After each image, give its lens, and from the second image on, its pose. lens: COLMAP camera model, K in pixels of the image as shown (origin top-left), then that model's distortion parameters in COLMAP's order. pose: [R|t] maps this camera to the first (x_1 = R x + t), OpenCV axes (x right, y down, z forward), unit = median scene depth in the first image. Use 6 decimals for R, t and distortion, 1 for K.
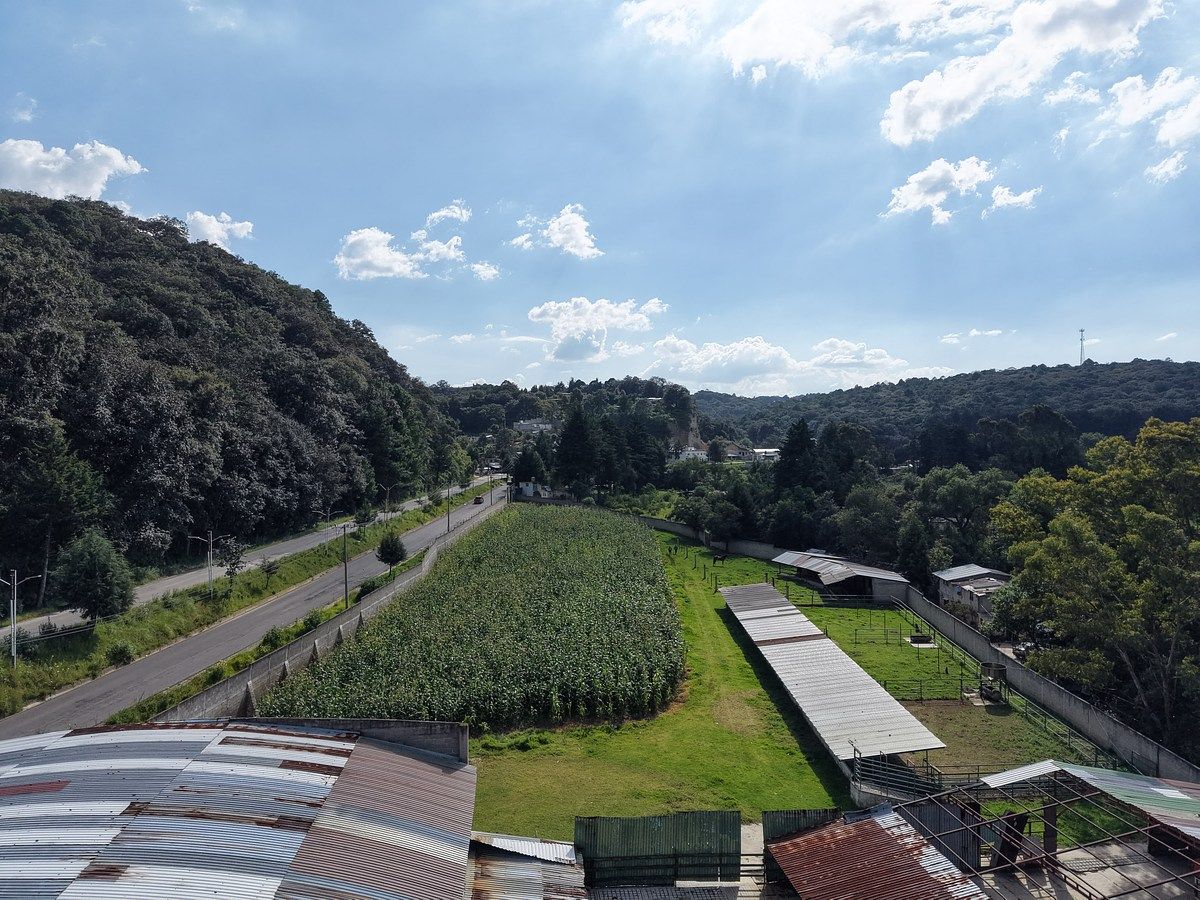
lens RADIAL K [[784.0, 0, 596.1], [0, 784.0, 456.1], [0, 0, 1]] dist [0.005377, -0.006099]
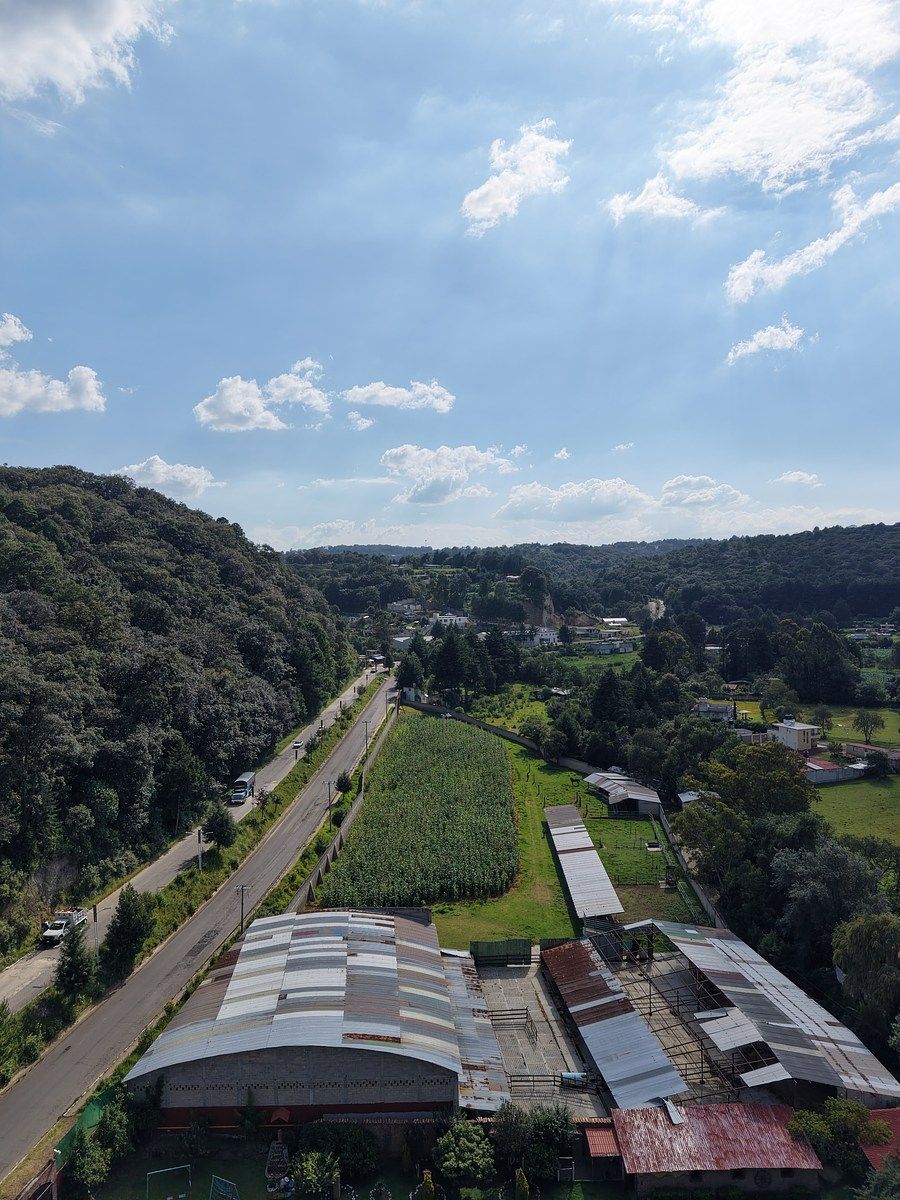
lens RADIAL K [[784.0, 0, 450.0], [0, 784.0, 600.0], [0, 0, 1]] dist [0.005377, -0.006099]
pose [[0.999889, -0.011179, -0.009899, -0.020420], [0.011249, 0.999912, 0.007054, -0.271971], [0.009820, -0.007165, 0.999926, -0.625508]]
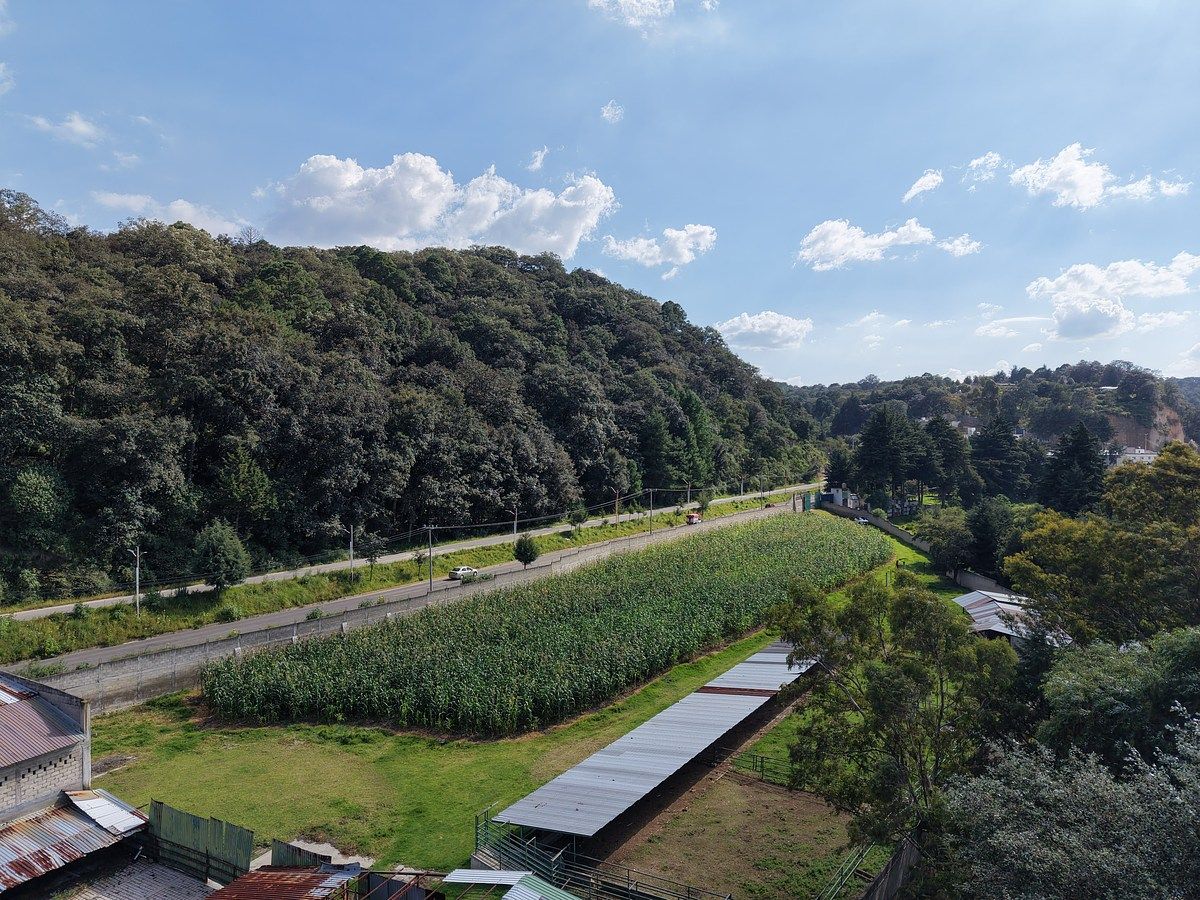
lens RADIAL K [[785.8, 0, 600.0], [0, 785.8, 450.0], [0, 0, 1]] dist [0.044808, -0.021213]
pose [[0.842490, 0.009222, -0.538633, 0.421198], [-0.010285, 0.999947, 0.001032, -0.024299], [0.538613, 0.004670, 0.842540, 0.126298]]
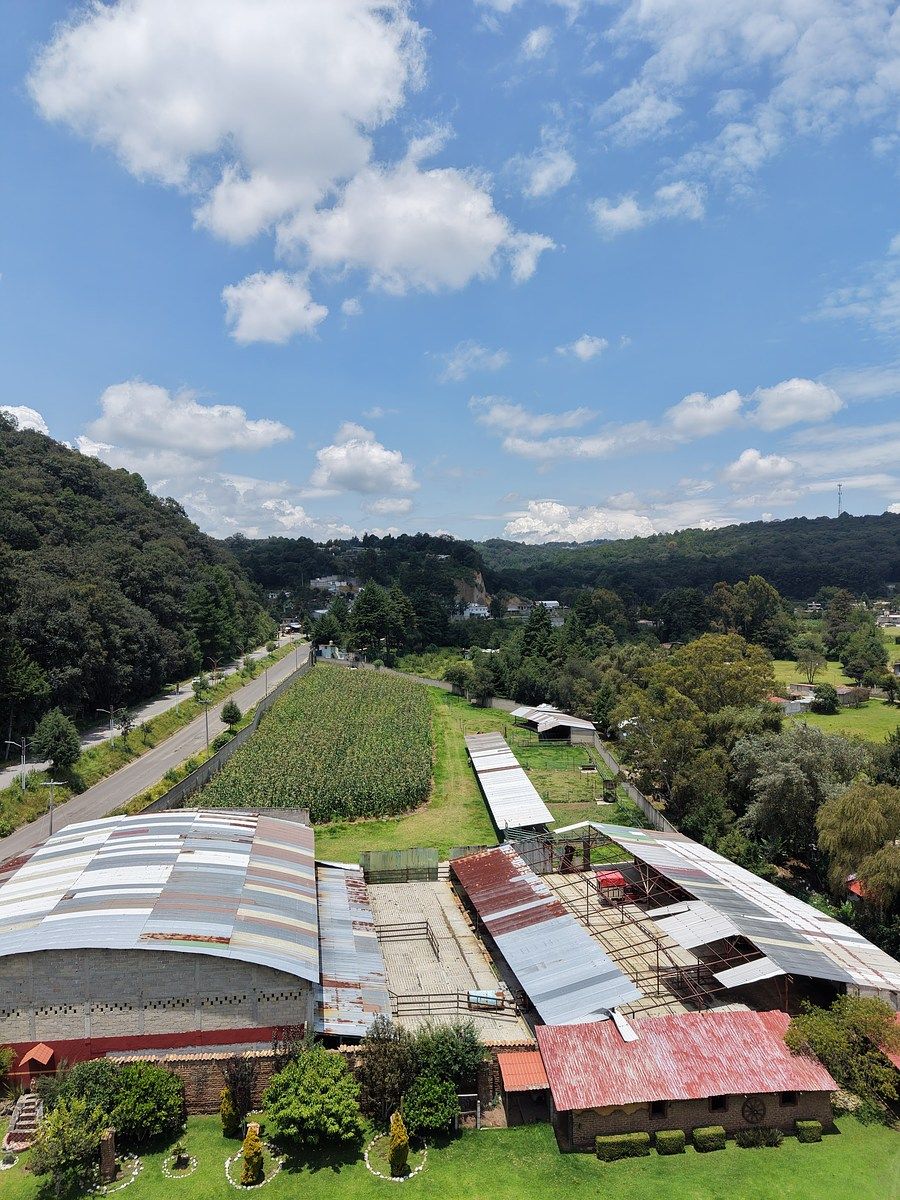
lens RADIAL K [[784.0, 0, 450.0], [0, 784.0, 600.0], [0, 0, 1]] dist [0.005377, -0.006099]
pose [[0.997241, -0.006960, 0.073908, 0.023748], [0.006854, 0.999975, 0.001696, -0.080527], [-0.073918, -0.001185, 0.997264, -0.411621]]
